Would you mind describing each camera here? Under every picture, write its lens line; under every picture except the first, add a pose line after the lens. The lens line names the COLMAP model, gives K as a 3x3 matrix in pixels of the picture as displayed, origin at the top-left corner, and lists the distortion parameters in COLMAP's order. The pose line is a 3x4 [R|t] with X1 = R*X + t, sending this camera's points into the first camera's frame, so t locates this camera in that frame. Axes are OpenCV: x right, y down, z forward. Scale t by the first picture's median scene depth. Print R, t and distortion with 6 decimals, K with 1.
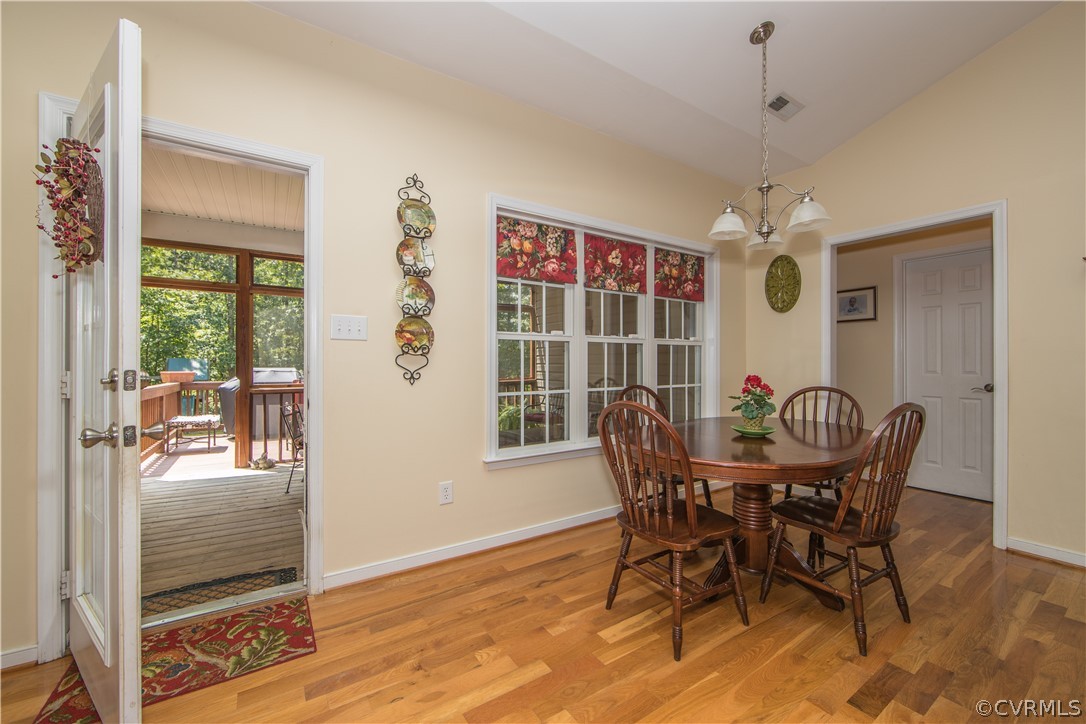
lens RADIAL K [[432.7, 0, 549.5], [0, 432.7, 363.1], [0, 0, 1]] dist [-0.007832, 0.000873]
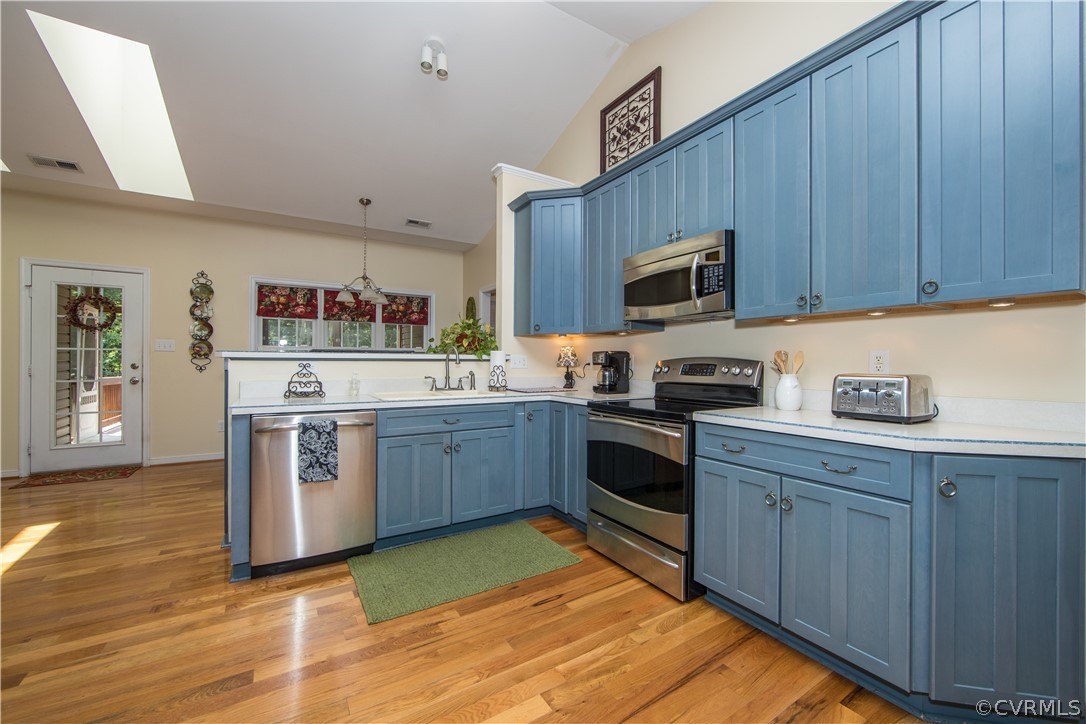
lens RADIAL K [[432.7, 0, 549.5], [0, 432.7, 363.1], [0, 0, 1]] dist [-0.007832, 0.000873]
pose [[0.999508, 0.003492, -0.031154, 1.156860], [-0.003401, 0.999990, 0.002958, -0.005693], [0.031164, -0.002851, 0.999510, -0.826663]]
